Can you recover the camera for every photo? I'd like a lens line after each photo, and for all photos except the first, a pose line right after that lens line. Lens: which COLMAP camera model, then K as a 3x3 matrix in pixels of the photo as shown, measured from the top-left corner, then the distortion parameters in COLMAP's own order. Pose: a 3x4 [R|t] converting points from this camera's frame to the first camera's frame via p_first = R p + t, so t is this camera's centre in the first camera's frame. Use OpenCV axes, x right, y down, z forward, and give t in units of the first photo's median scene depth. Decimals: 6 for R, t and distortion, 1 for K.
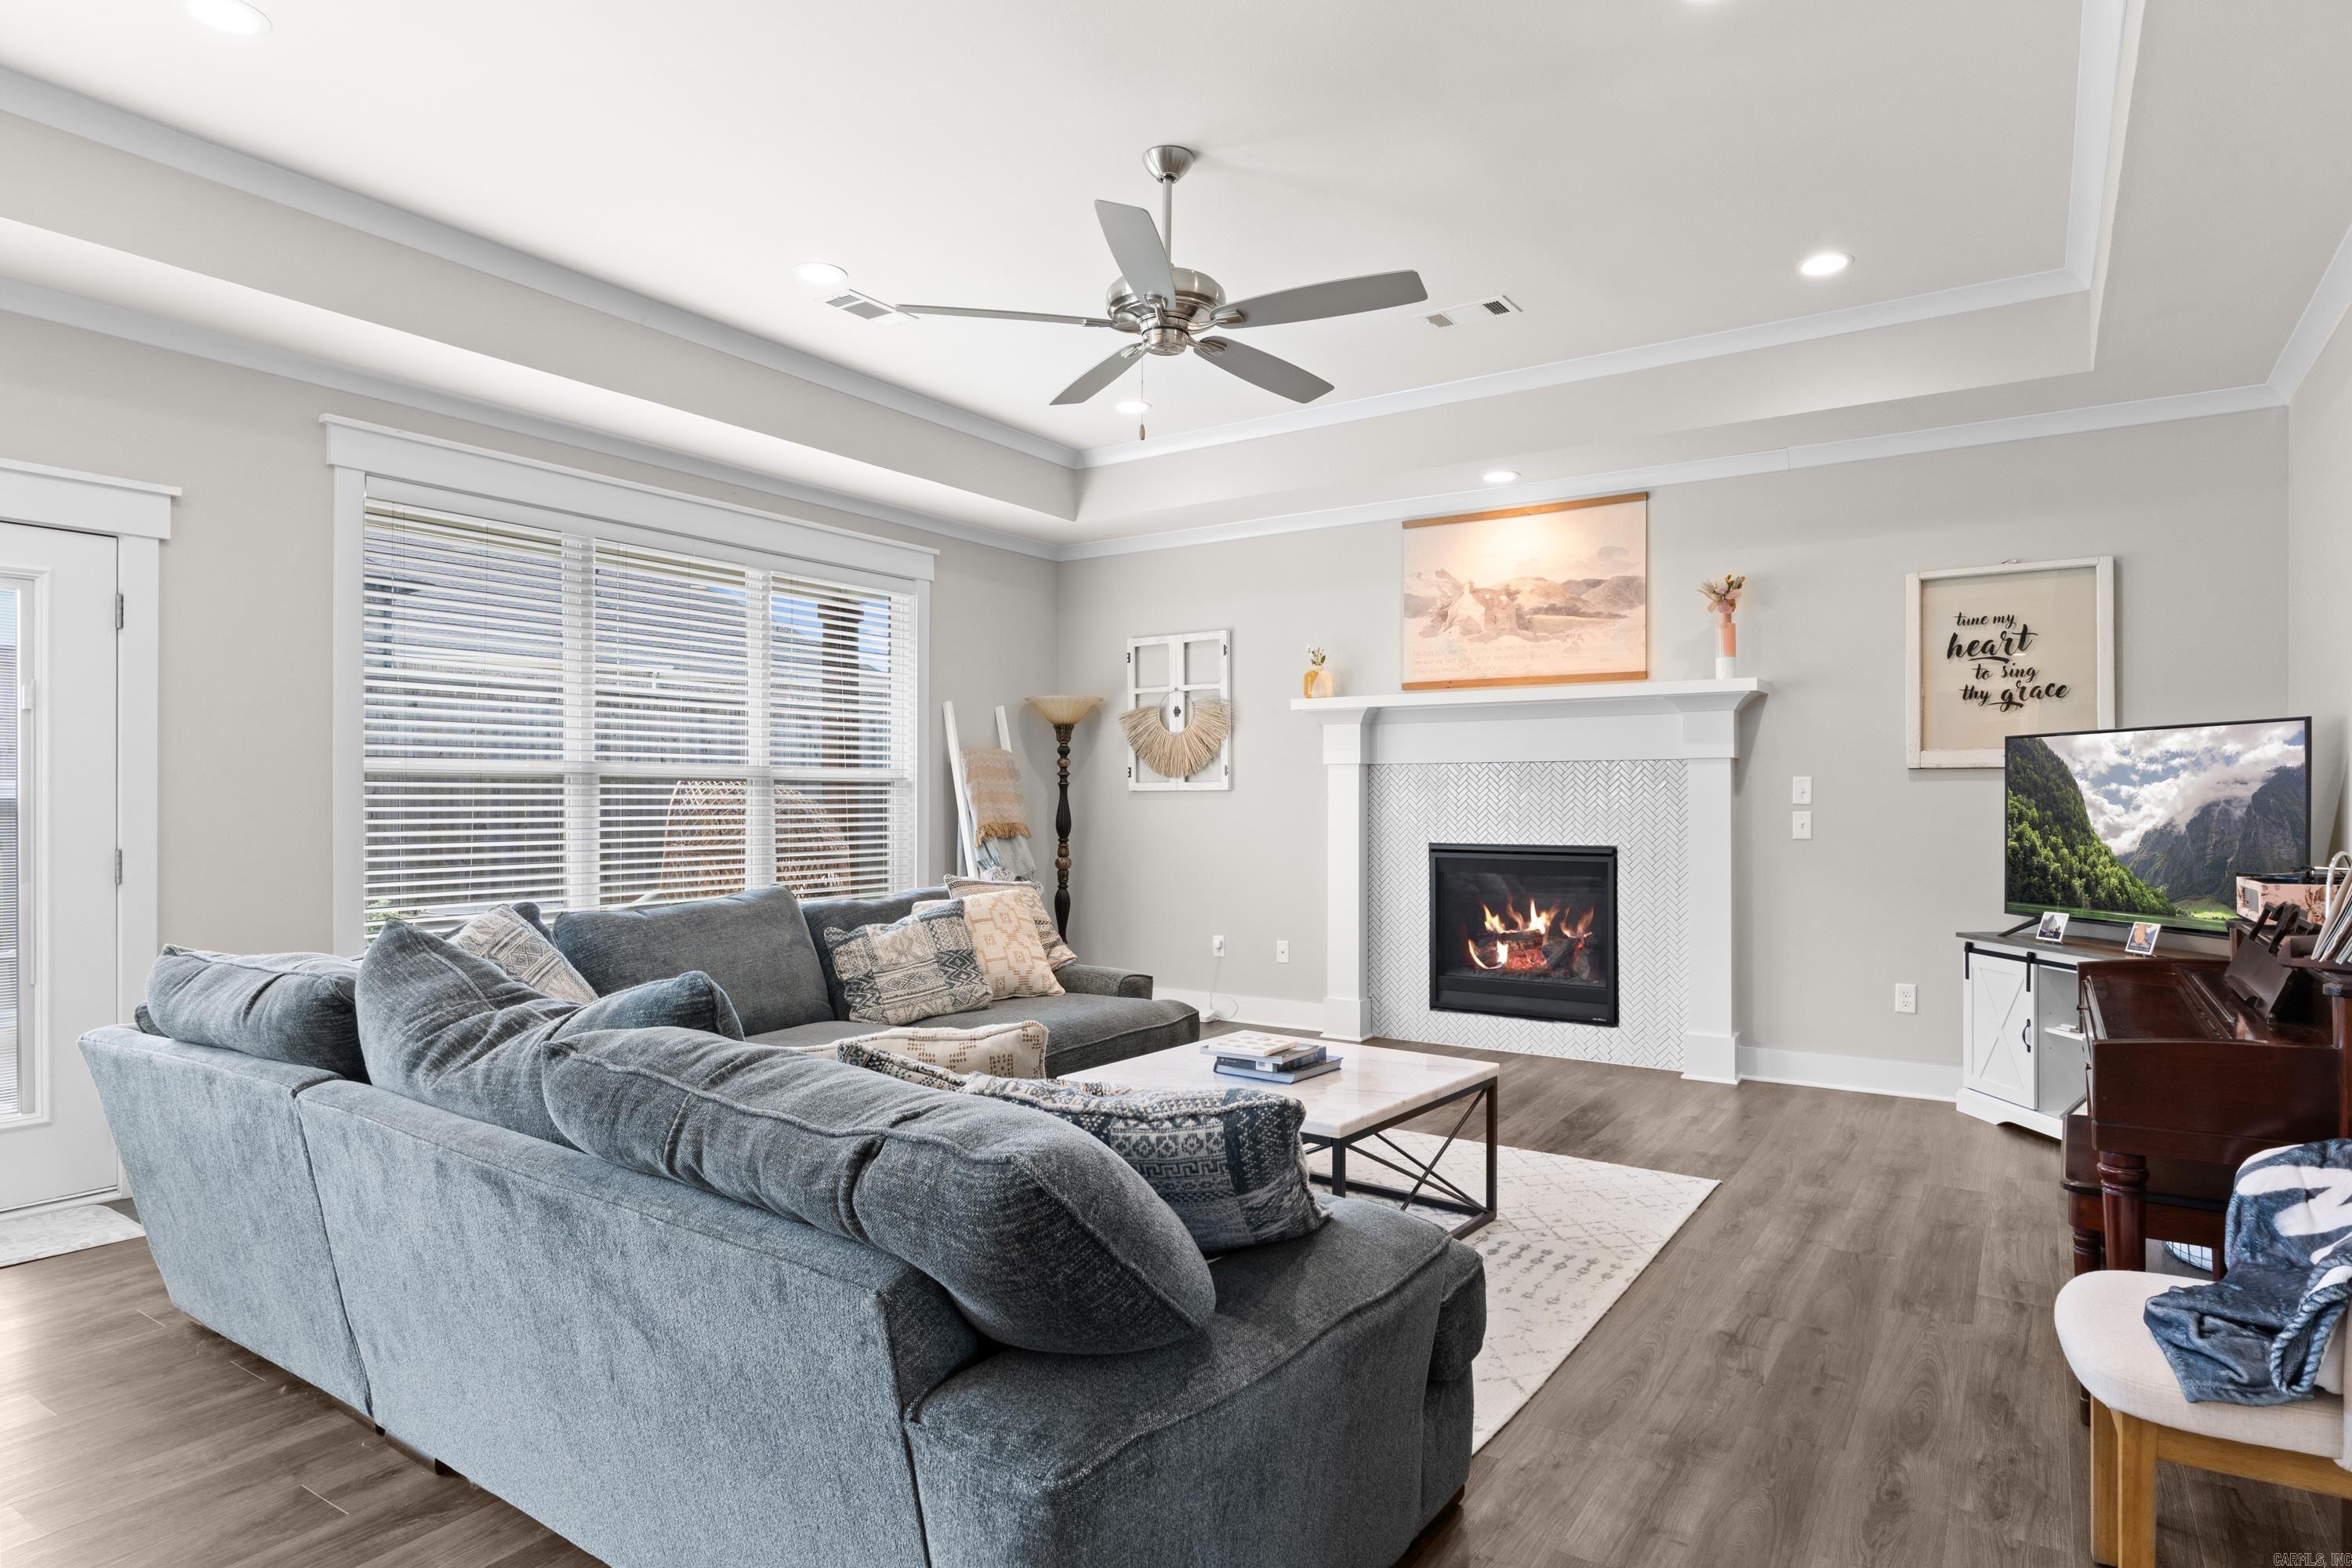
lens RADIAL K [[1294.6, 0, 1161.0], [0, 1294.6, 800.0], [0, 0, 1]] dist [-0.016198, -0.000642]
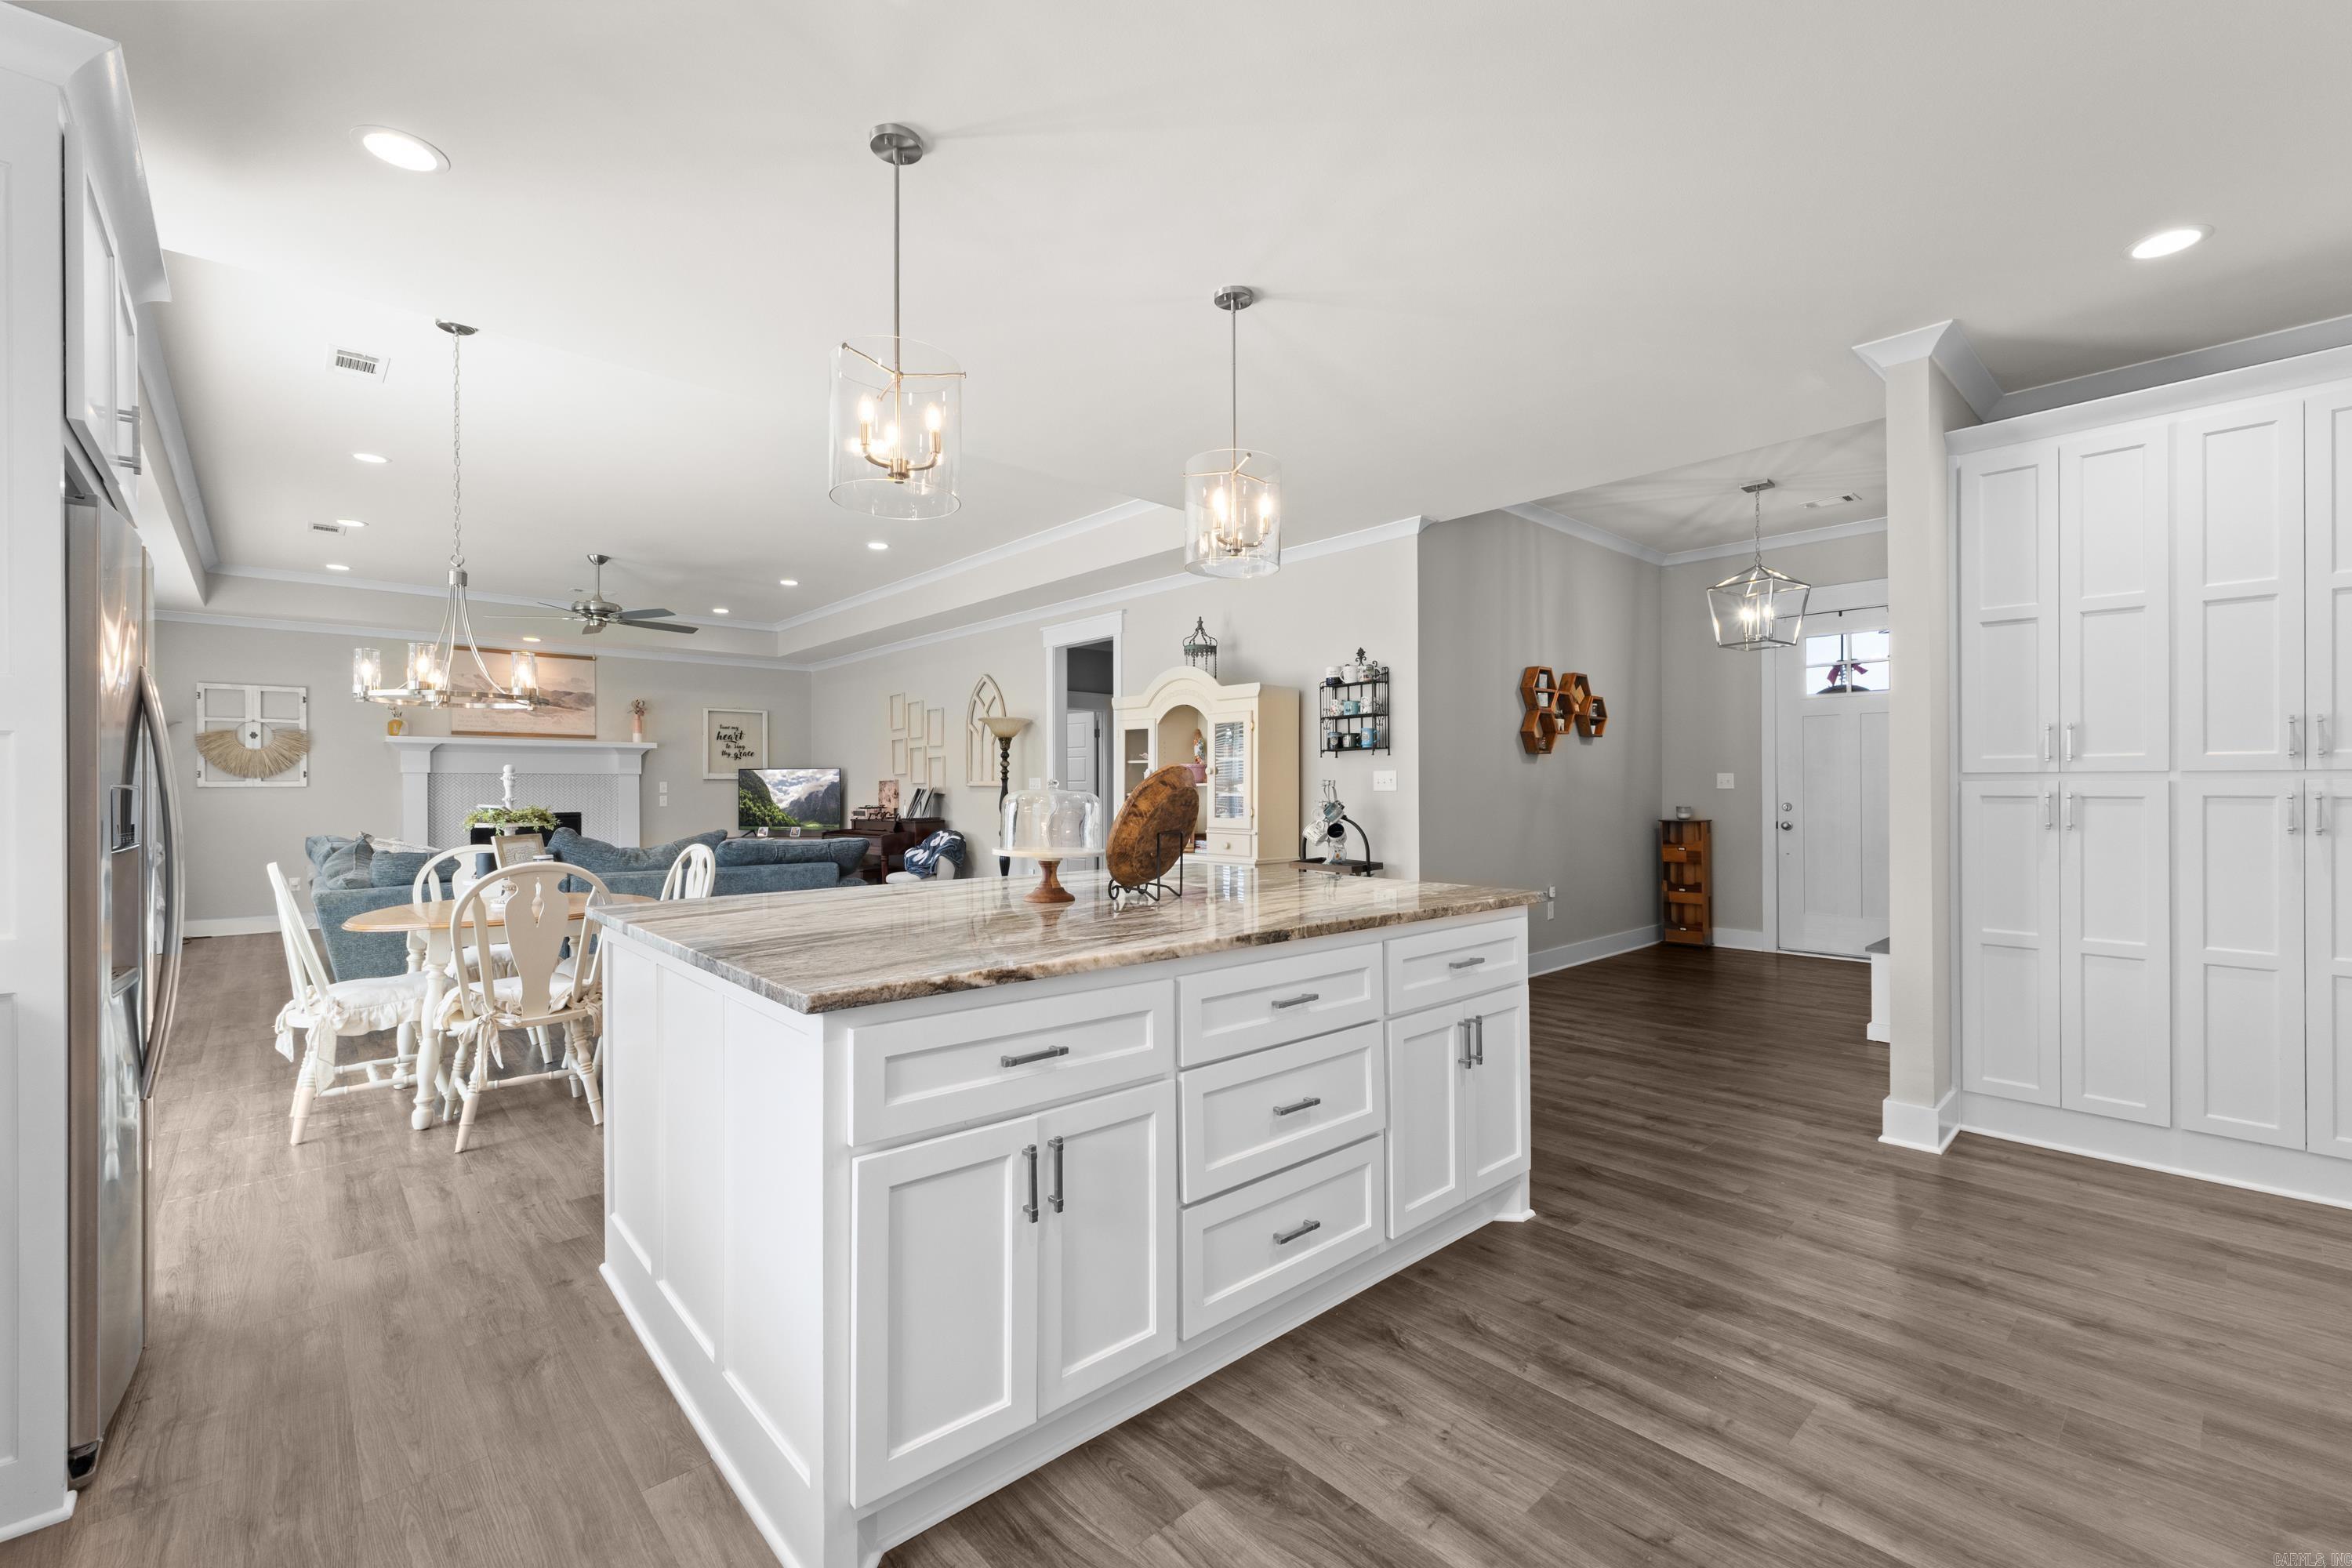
lens RADIAL K [[1003.0, 0, 1195.2], [0, 1003.0, 784.4], [0, 0, 1]] dist [0.004839, 0.000351]
pose [[0.231847, 0.003890, 0.972744, -1.078113], [0.003376, 0.999983, -0.004803, -0.000579], [-0.972746, 0.004398, 0.231830, -0.435204]]
